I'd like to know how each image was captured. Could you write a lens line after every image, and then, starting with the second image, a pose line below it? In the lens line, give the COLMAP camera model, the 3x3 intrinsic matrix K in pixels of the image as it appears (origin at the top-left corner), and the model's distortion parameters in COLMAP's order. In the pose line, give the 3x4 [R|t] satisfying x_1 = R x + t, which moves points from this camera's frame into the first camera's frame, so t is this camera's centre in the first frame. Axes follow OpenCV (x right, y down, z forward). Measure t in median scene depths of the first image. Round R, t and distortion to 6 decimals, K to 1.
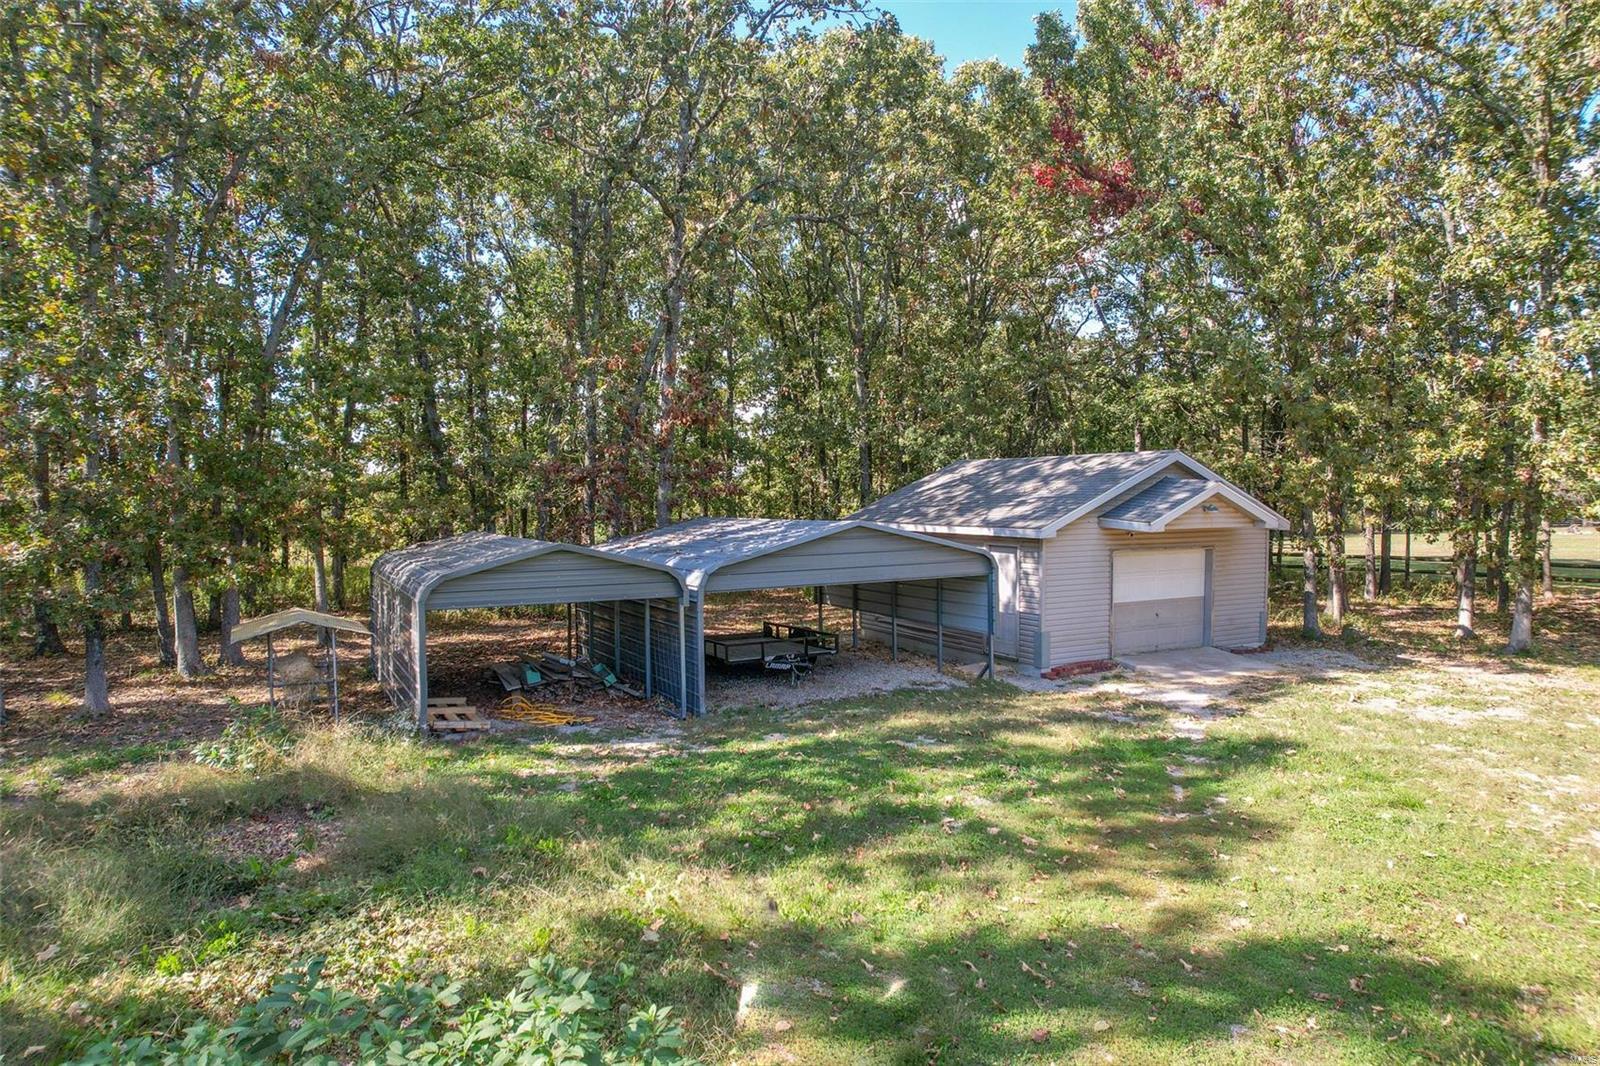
lens RADIAL K [[1013.7, 0, 802.6], [0, 1013.7, 542.1], [0, 0, 1]] dist [-0.078642, 0.065705]
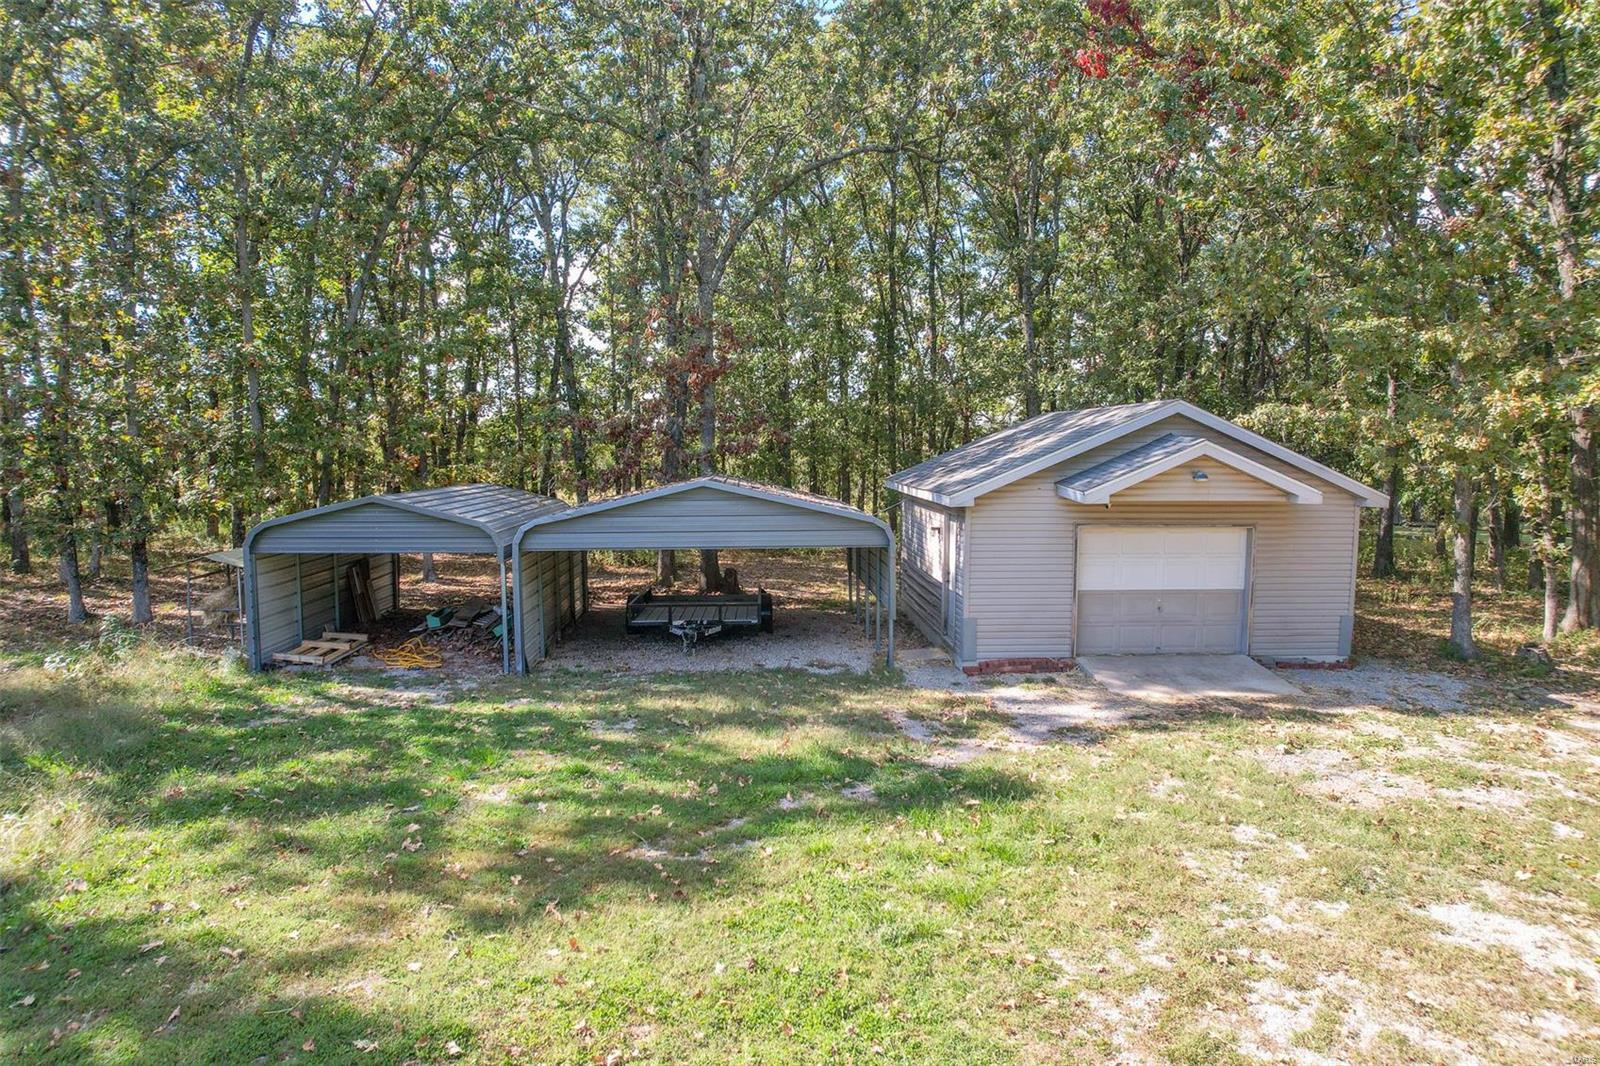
lens RADIAL K [[1013.7, 0, 802.6], [0, 1013.7, 542.1], [0, 0, 1]] dist [-0.078642, 0.065705]
pose [[0.909297, 0.048233, -0.413344, 0.723442], [-0.028827, 0.998175, 0.053061, -0.023432], [0.415149, -0.036333, 0.909028, 0.280981]]
